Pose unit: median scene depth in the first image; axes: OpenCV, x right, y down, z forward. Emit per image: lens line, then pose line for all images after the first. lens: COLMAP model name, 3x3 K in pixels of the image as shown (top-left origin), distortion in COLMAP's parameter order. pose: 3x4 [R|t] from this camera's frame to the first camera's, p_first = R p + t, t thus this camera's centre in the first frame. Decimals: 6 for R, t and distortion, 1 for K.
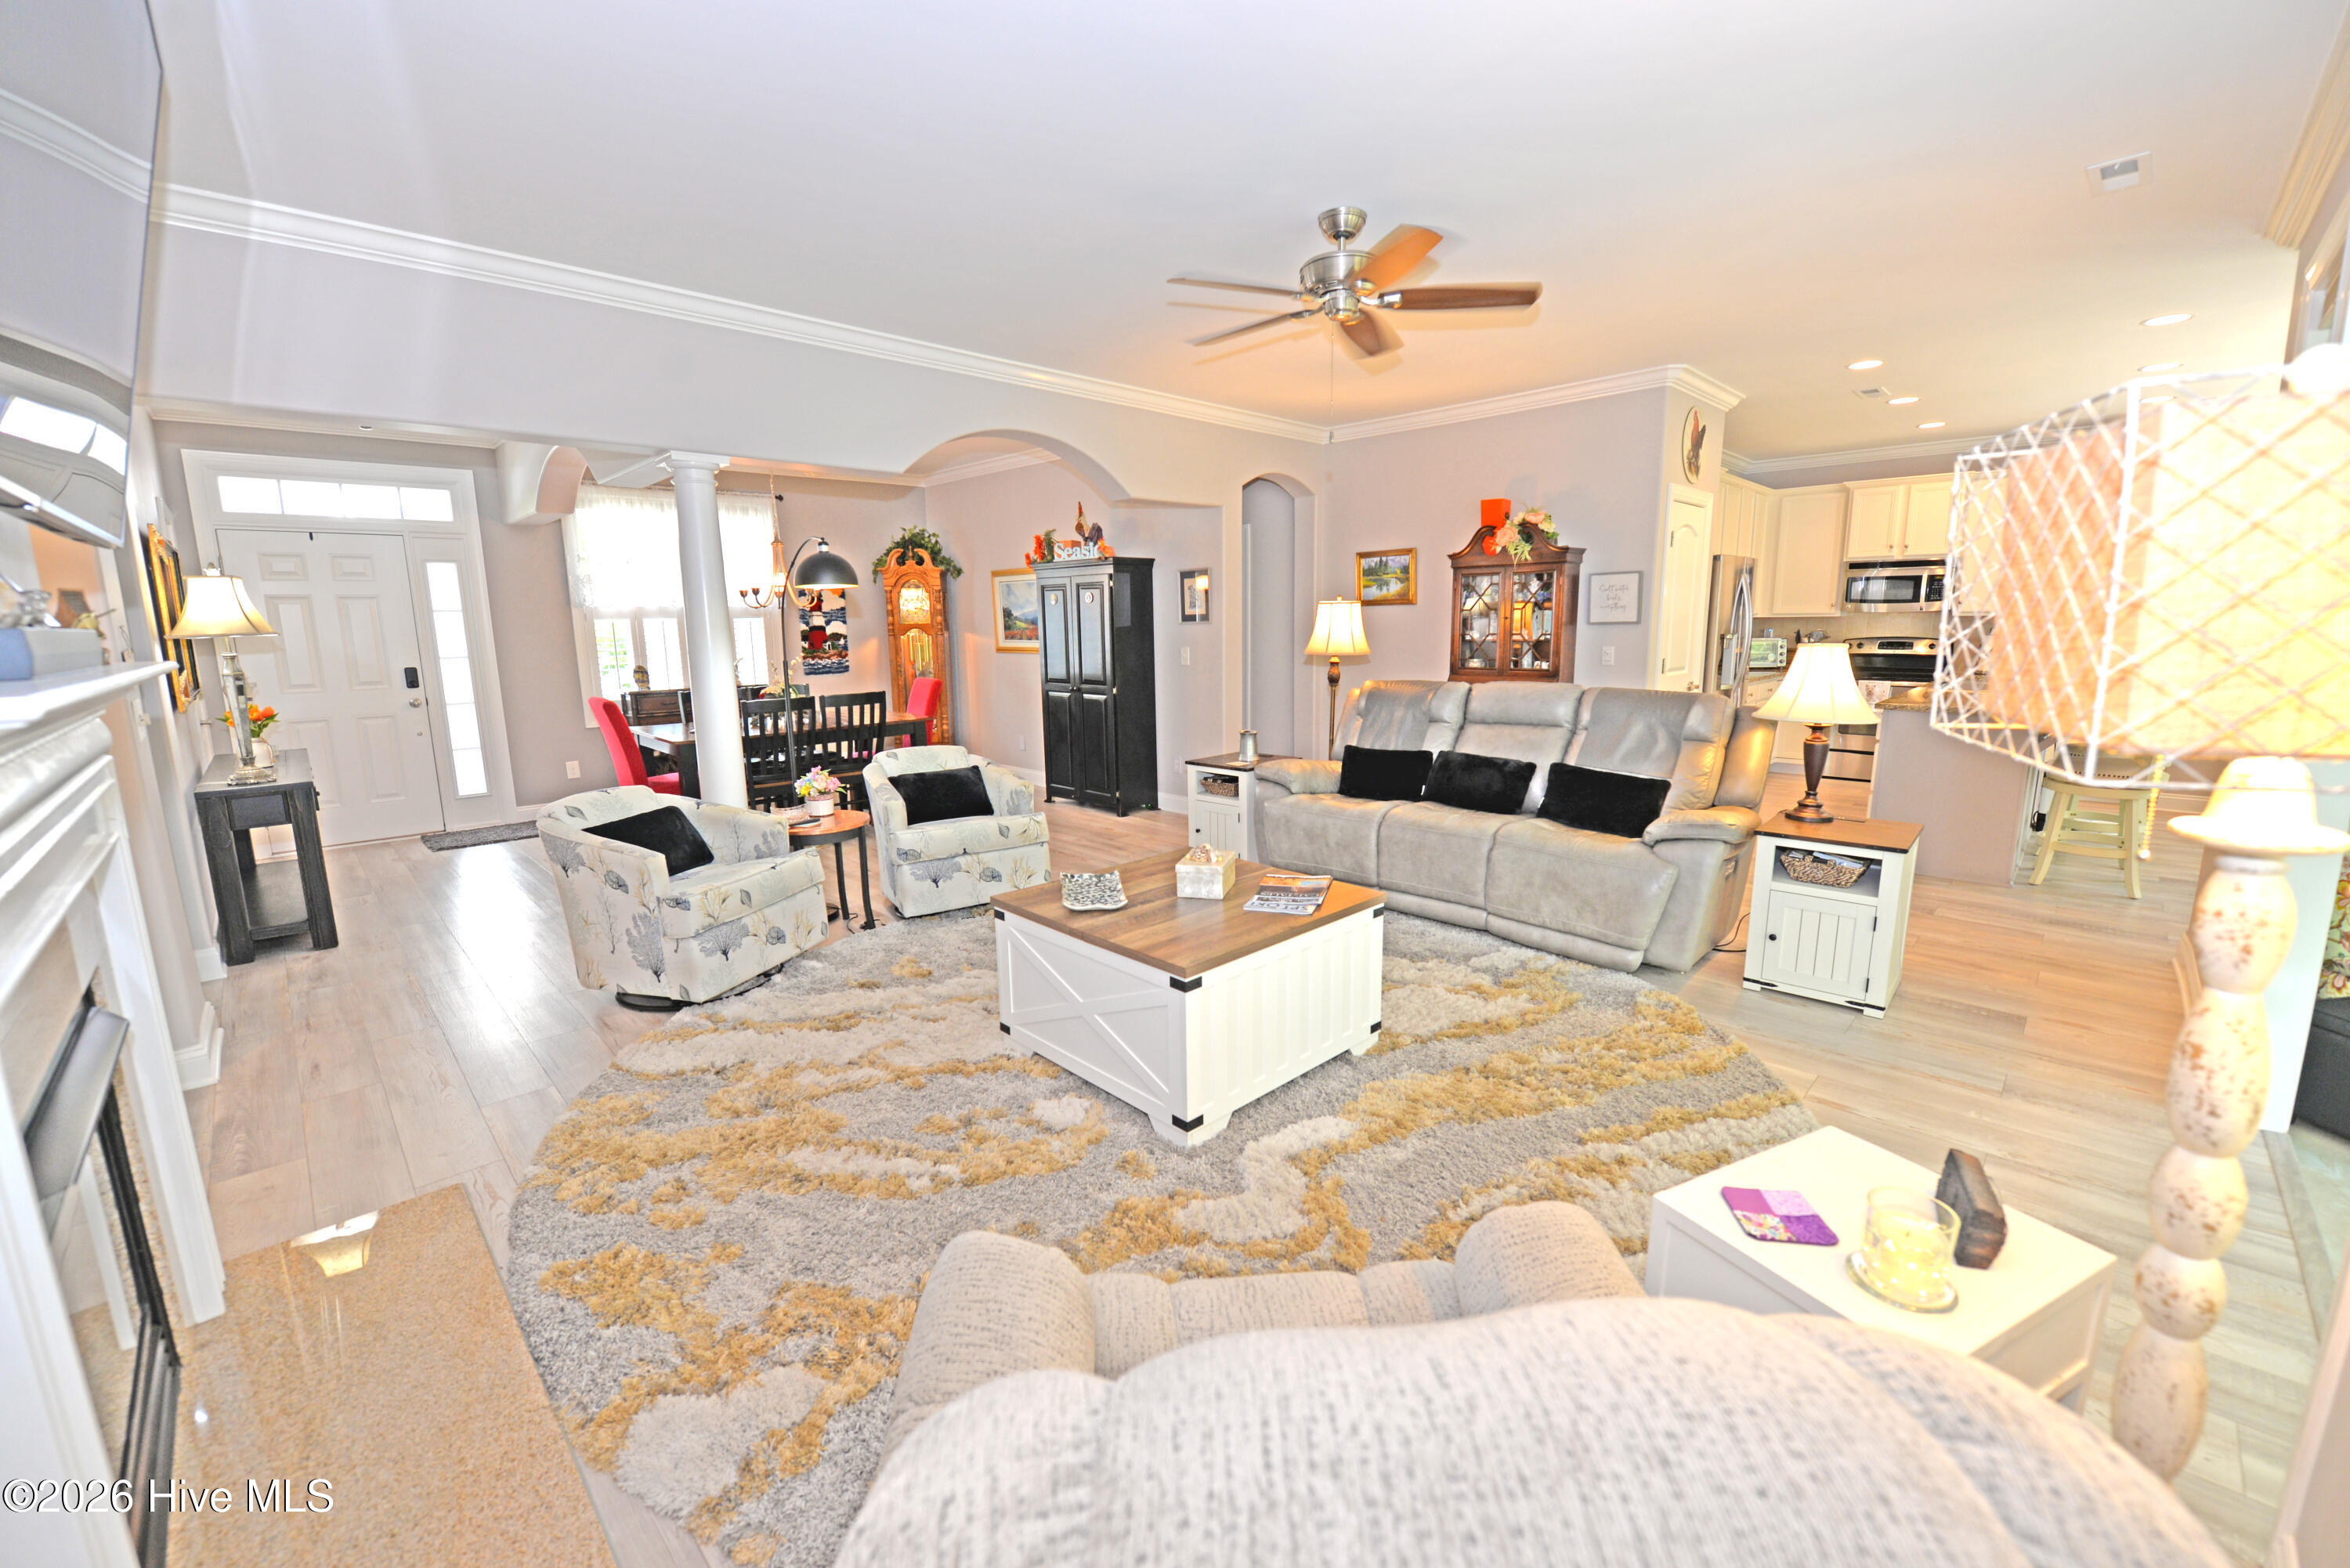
lens RADIAL K [[973.9, 0, 1178.4], [0, 973.9, 785.6], [0, 0, 1]] dist [-0.014513, -0.002081]
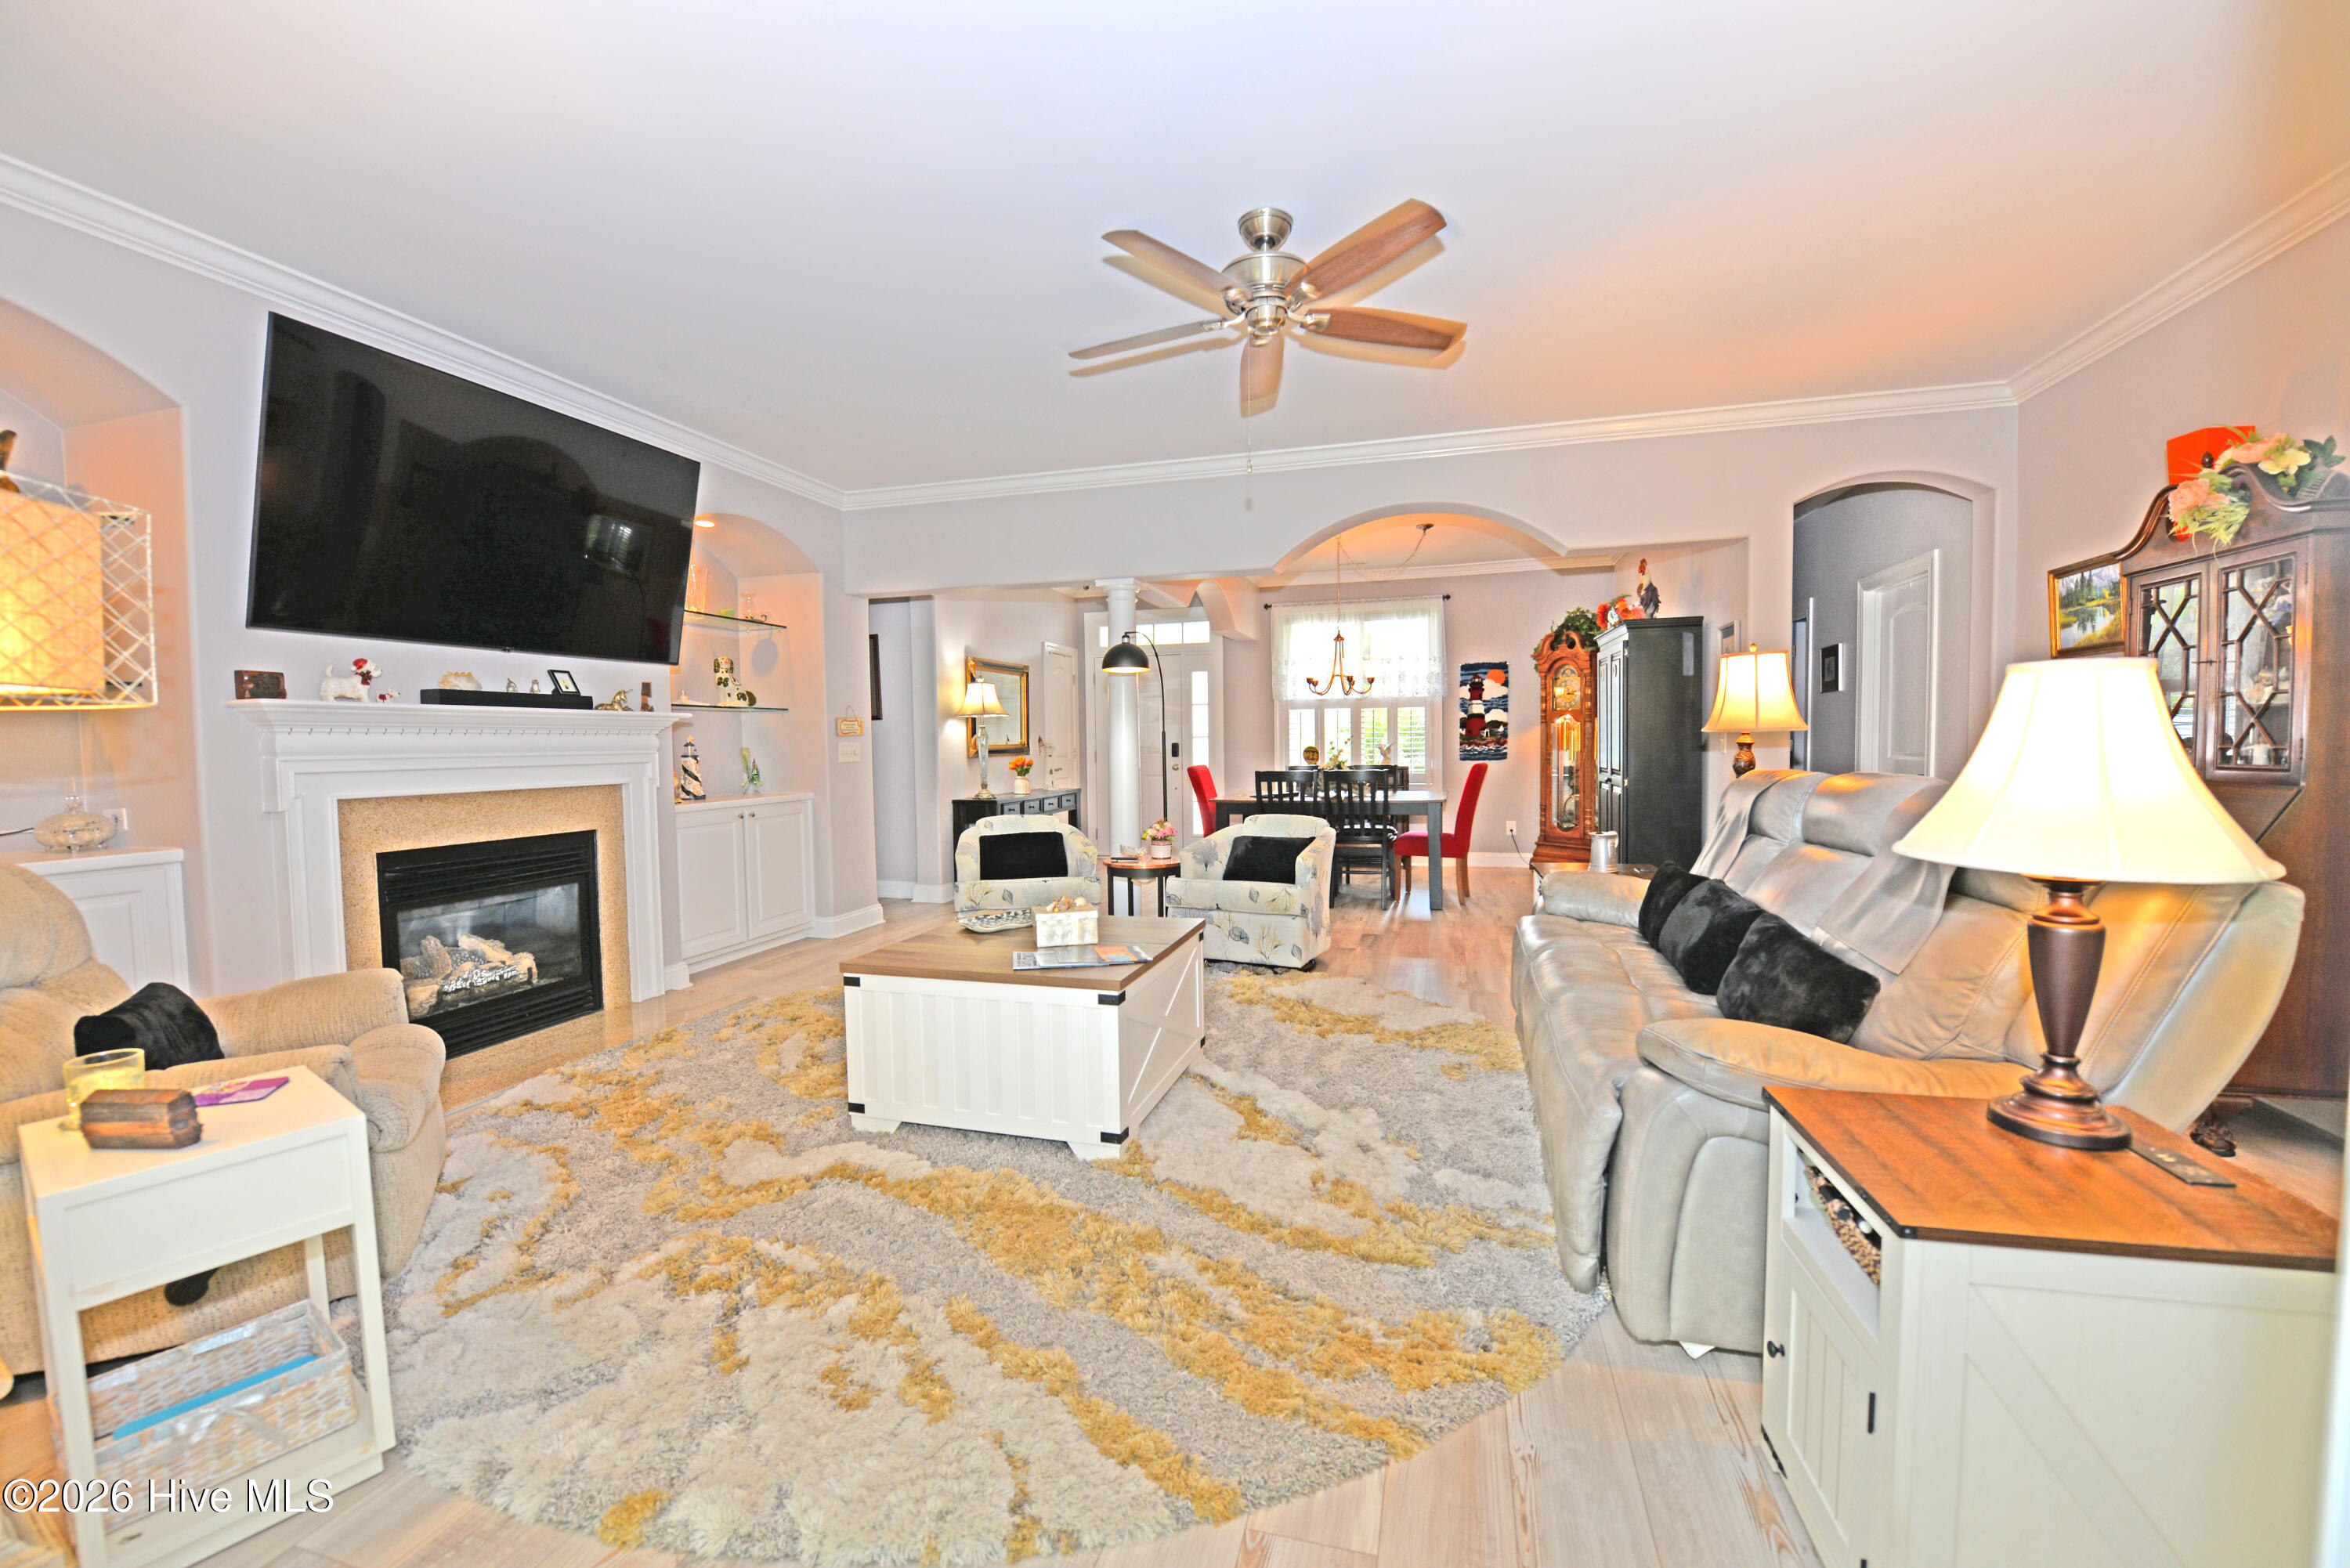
lens RADIAL K [[973.9, 0, 1175.1], [0, 973.9, 779.8], [0, 0, 1]] dist [-0.014513, -0.002081]
pose [[0.456125, 0.041570, -0.888944, 0.499571], [-0.145024, 0.989027, -0.028162, -0.023802], [0.878019, 0.141764, 0.457149, 0.314781]]
